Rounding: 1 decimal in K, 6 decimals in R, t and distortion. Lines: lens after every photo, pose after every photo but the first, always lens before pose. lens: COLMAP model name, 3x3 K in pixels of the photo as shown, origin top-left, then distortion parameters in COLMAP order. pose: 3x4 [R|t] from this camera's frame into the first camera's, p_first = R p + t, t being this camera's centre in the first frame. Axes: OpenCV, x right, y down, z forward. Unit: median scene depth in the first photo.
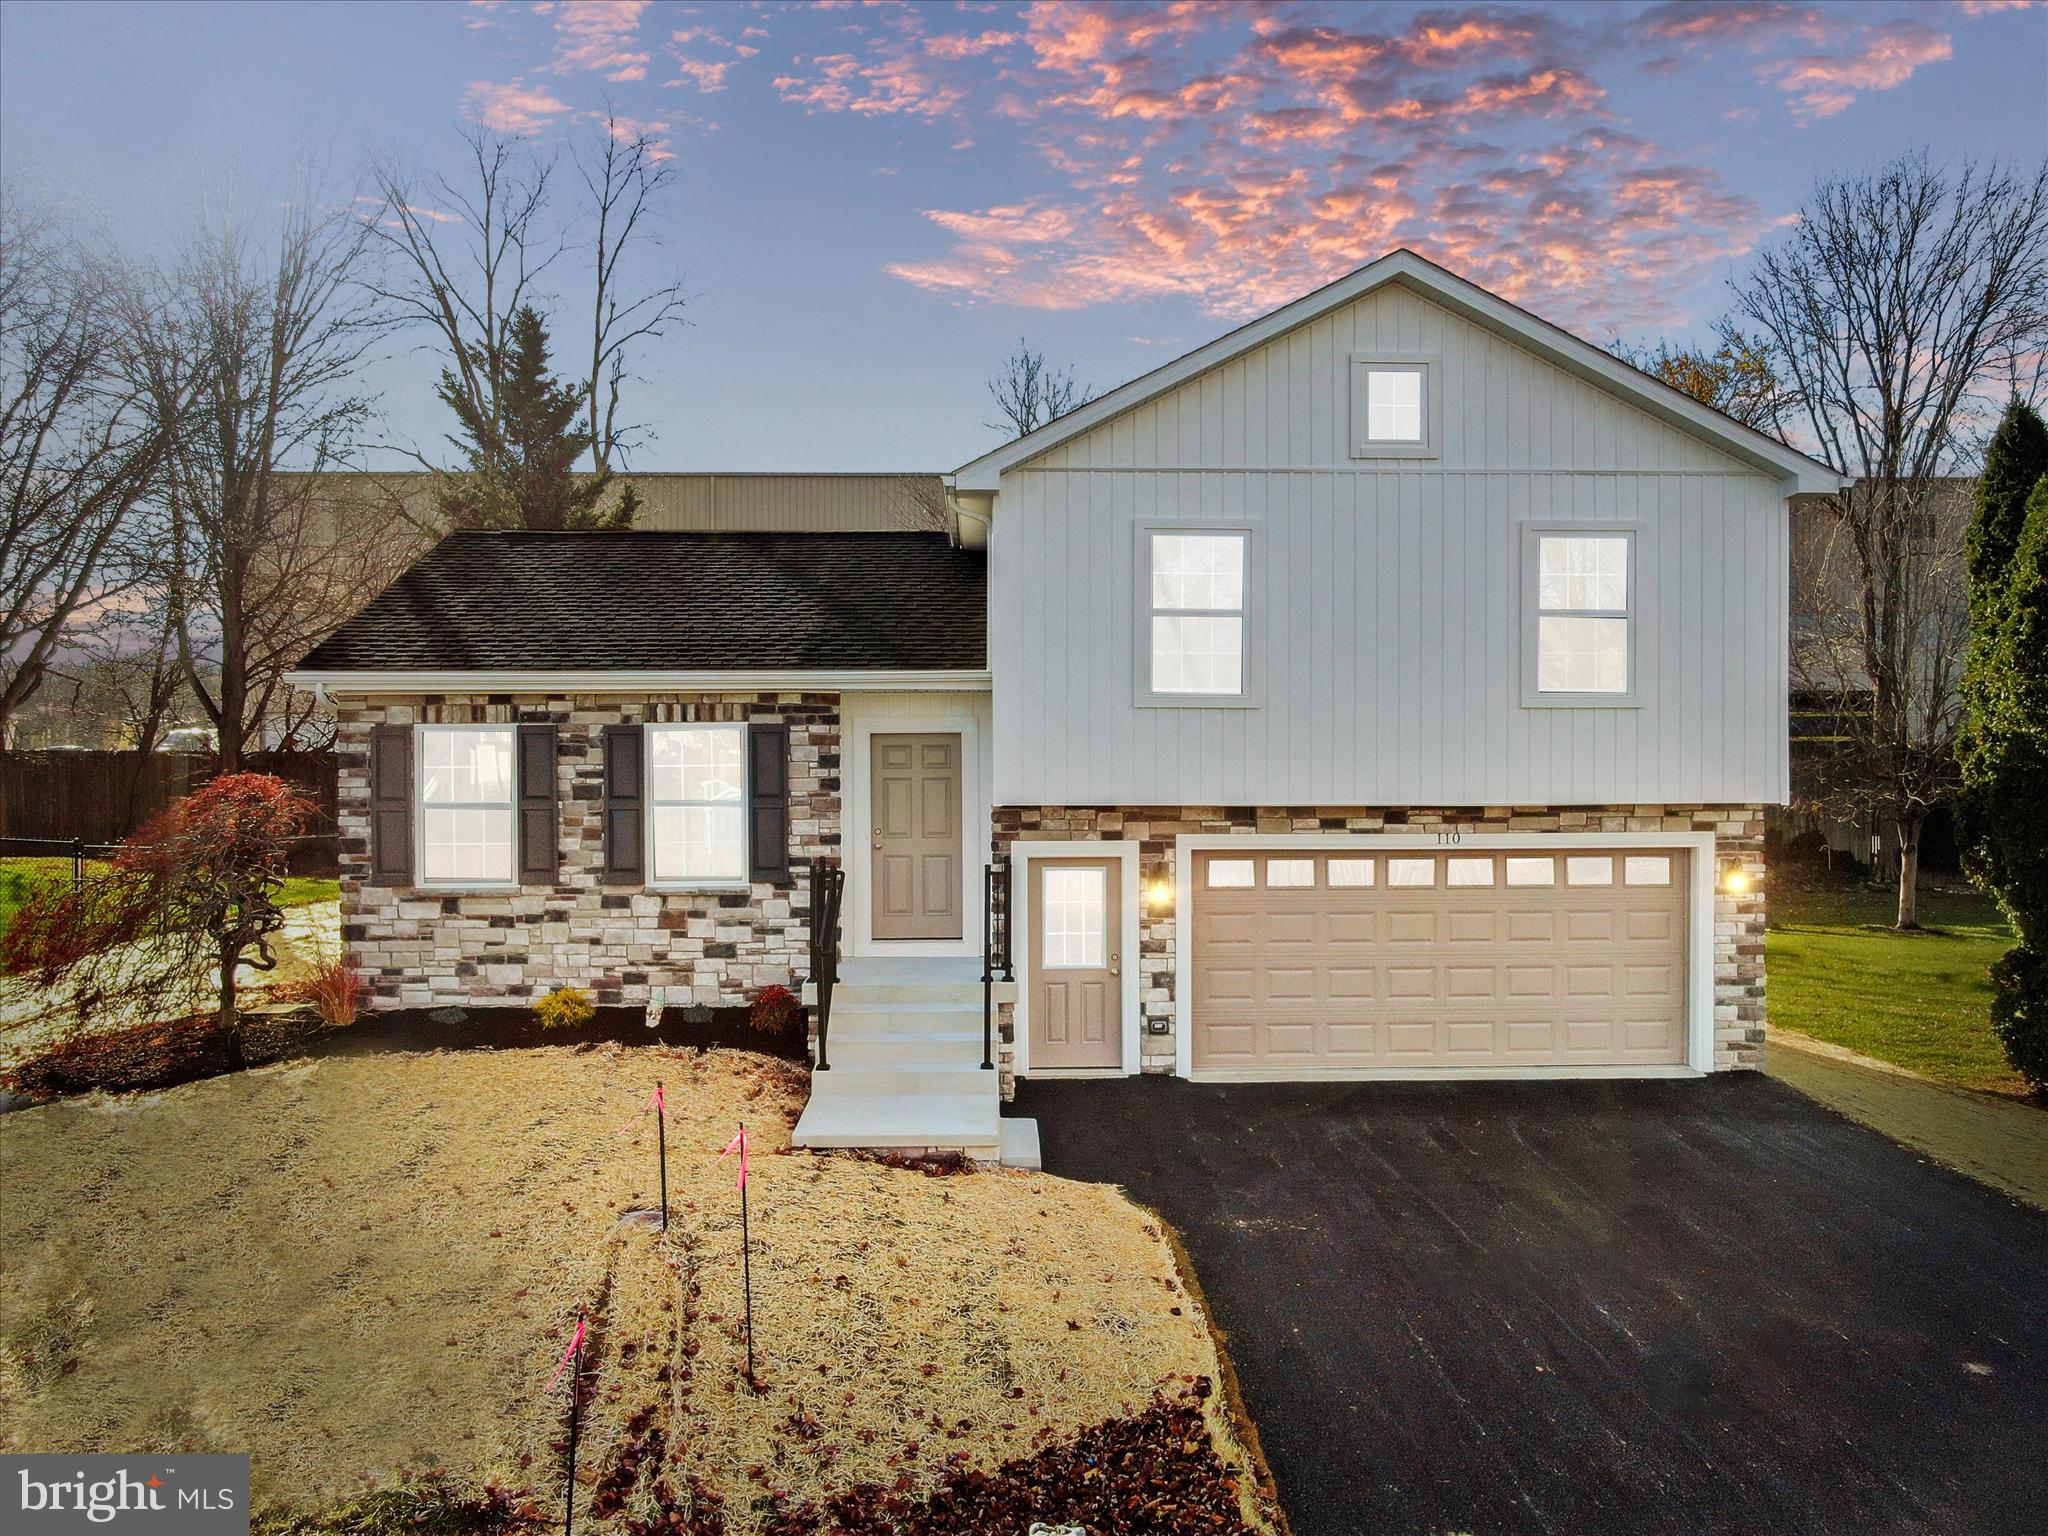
lens RADIAL K [[1544.1, 0, 1024.0], [0, 1544.1, 768.0], [0, 0, 1]] dist [-0.018560, -0.000819]
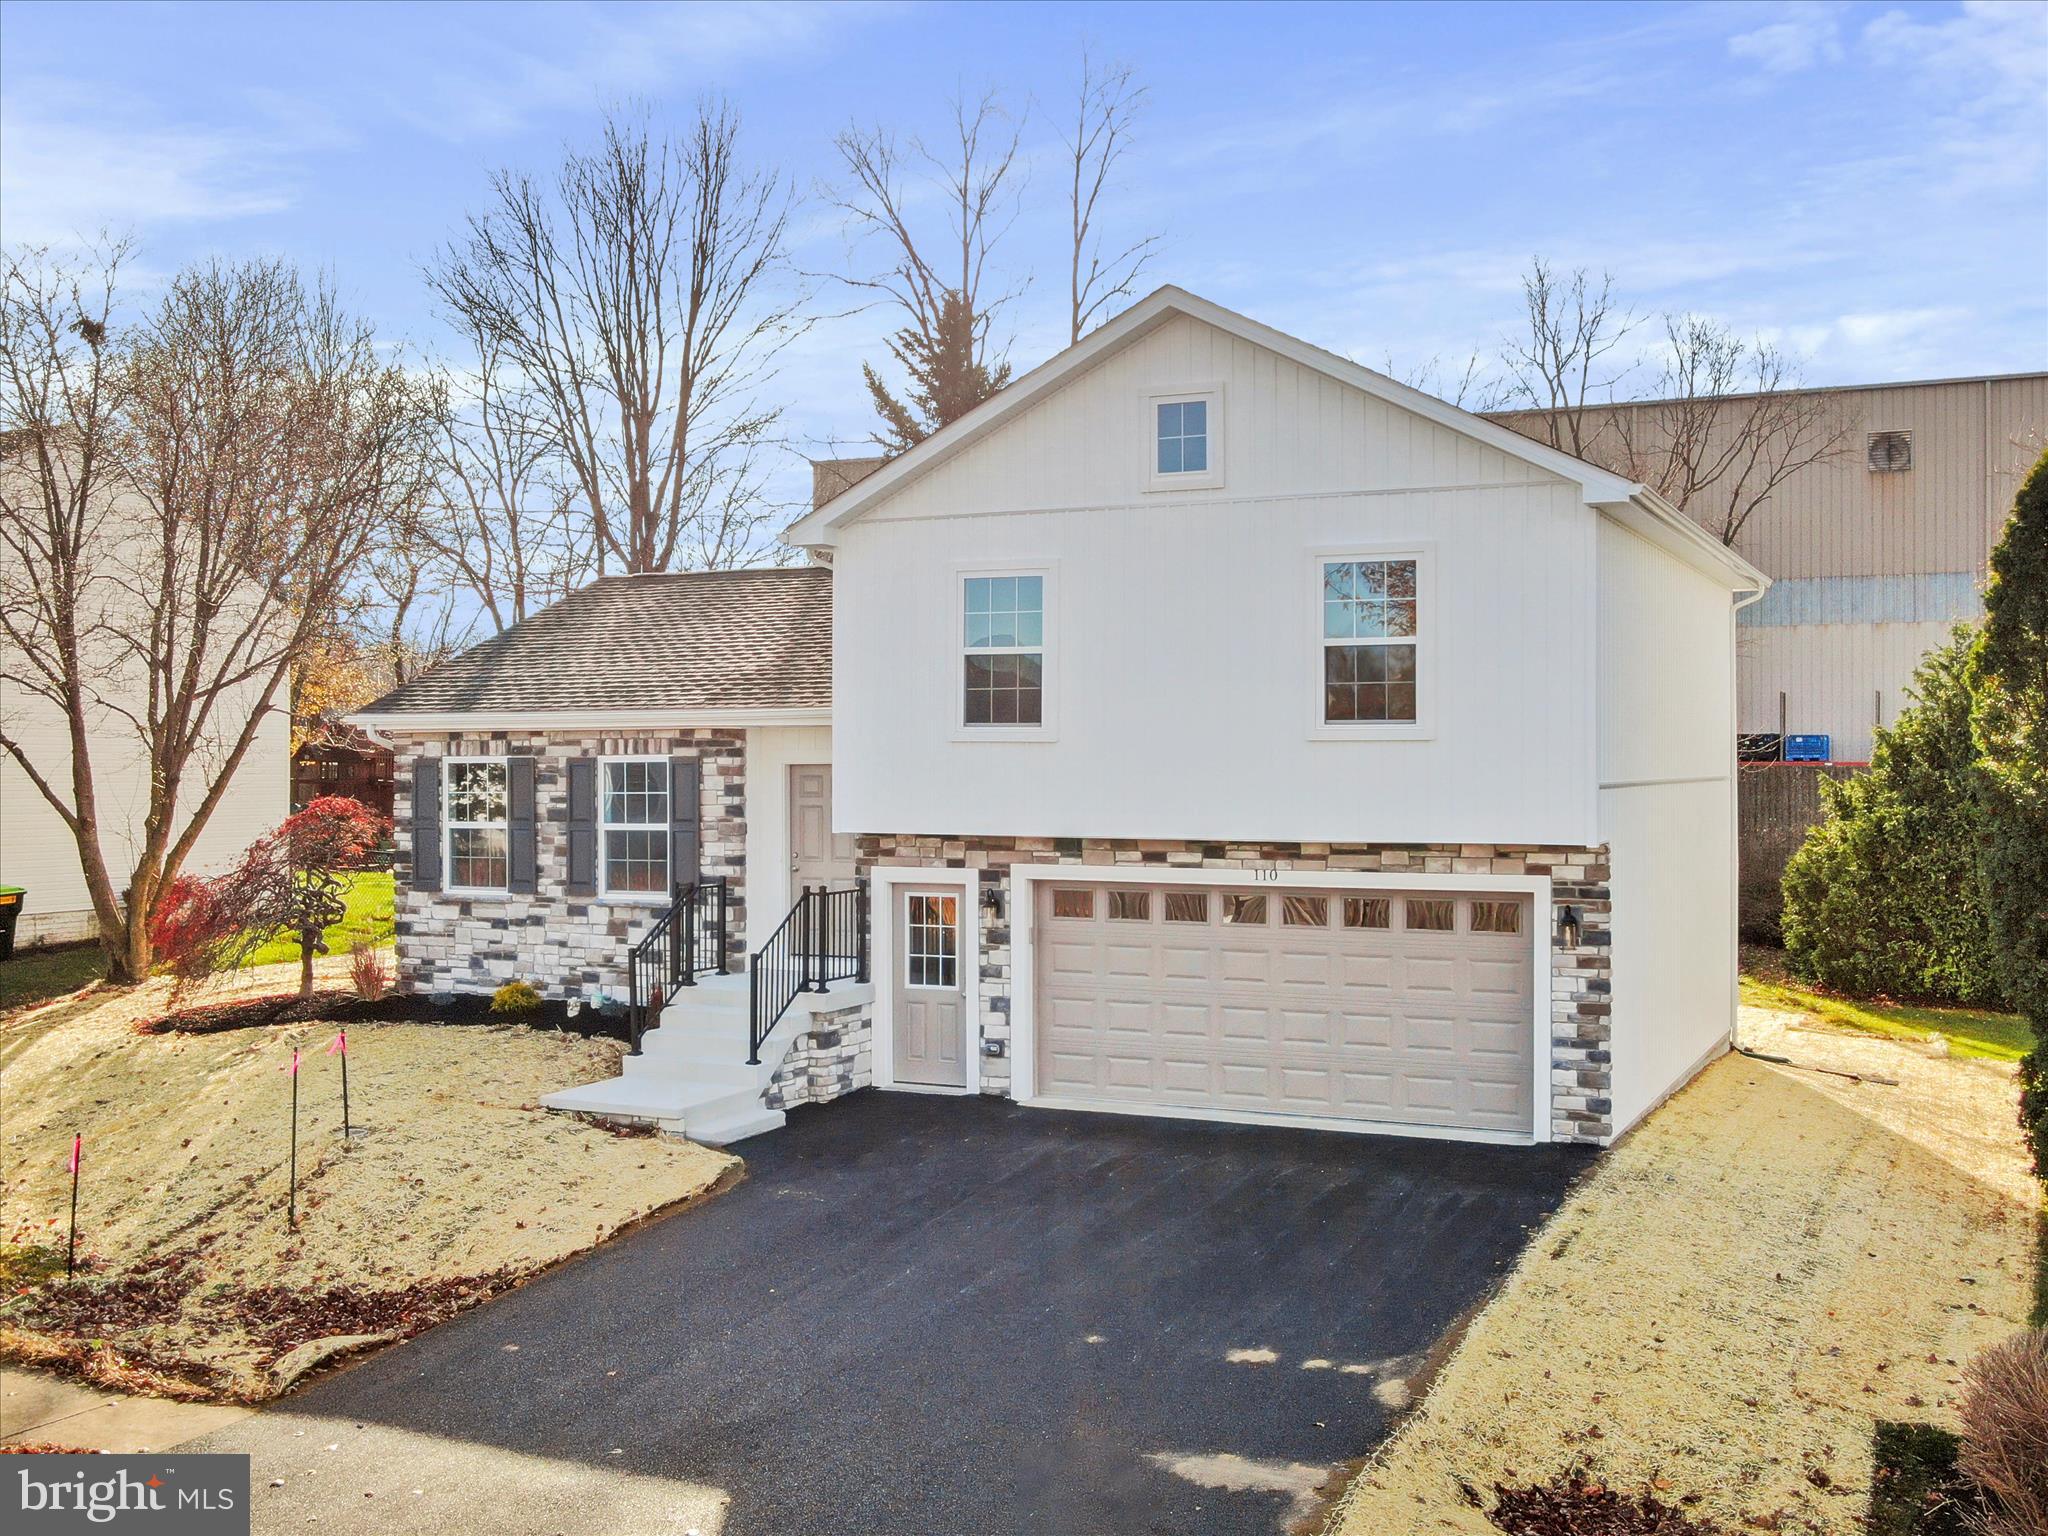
lens RADIAL K [[2086.3, 0, 1020.1], [0, 2086.3, 775.6], [0, 0, 1]] dist [-0.006697, -0.001711]
pose [[0.887519, 0.004732, -0.460747, 0.748863], [-0.006672, 0.999974, -0.002581, -0.012404], [0.460723, 0.005365, 0.887528, -0.234807]]
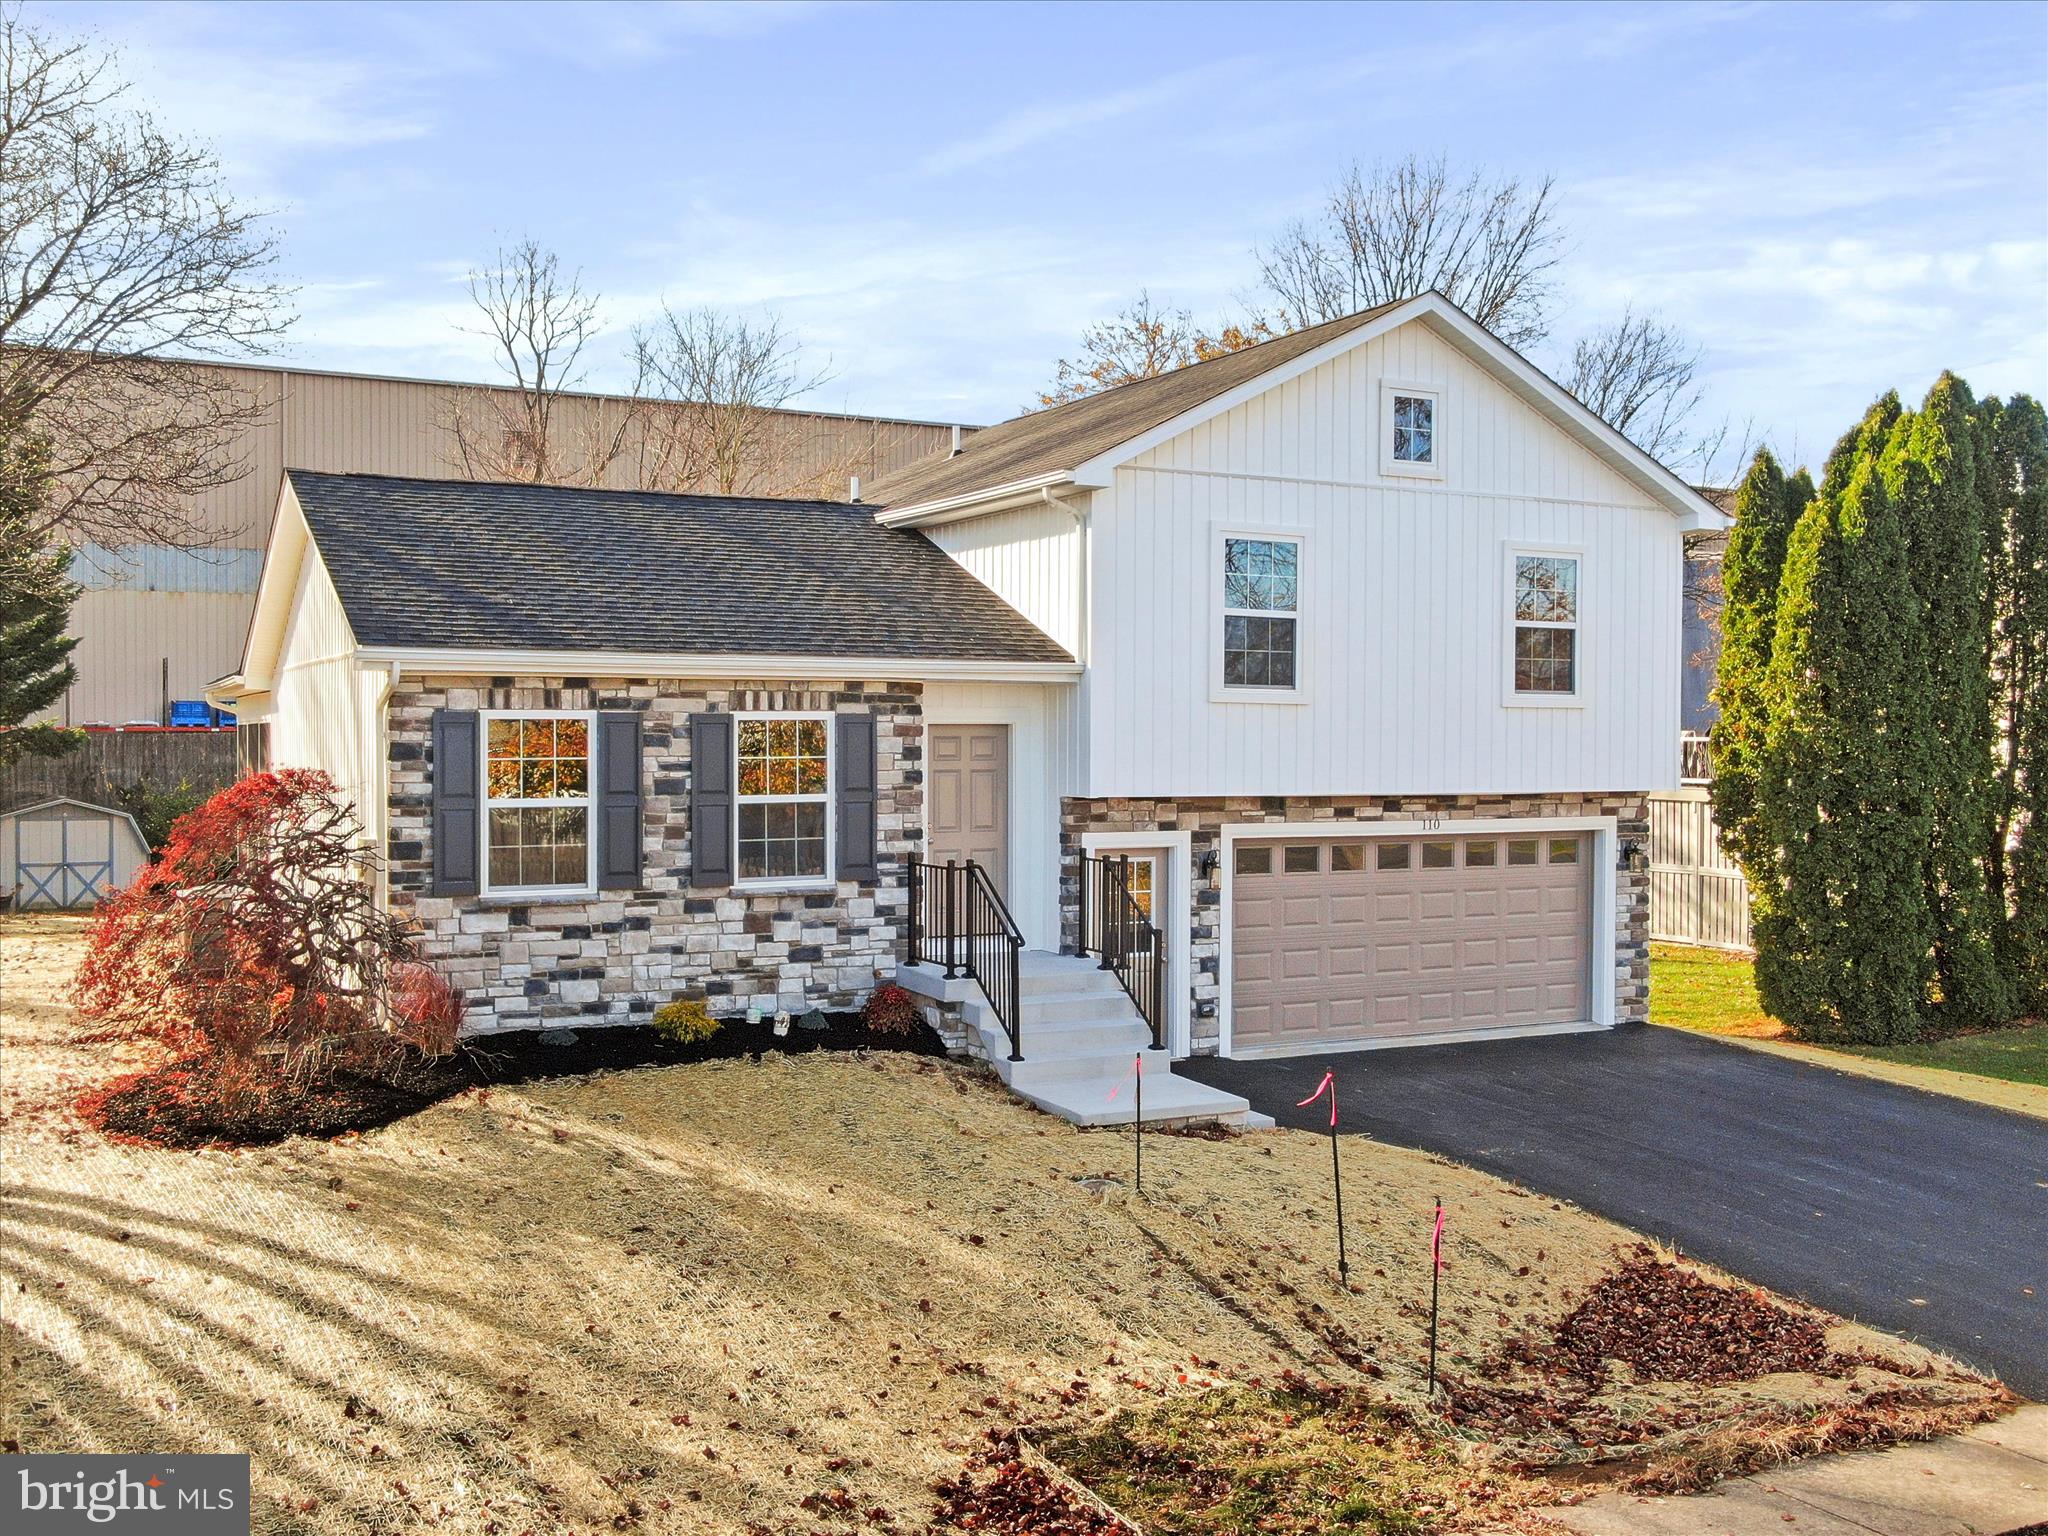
lens RADIAL K [[1947.4, 0, 1024.0], [0, 1947.4, 768.0], [0, 0, 1]] dist [-0.010583, -0.006204]
pose [[0.904087, -0.001232, 0.427346, -0.584839], [-0.001096, 0.999986, 0.005200, -0.001522], [-0.427346, -0.005170, 0.904073, -0.130031]]
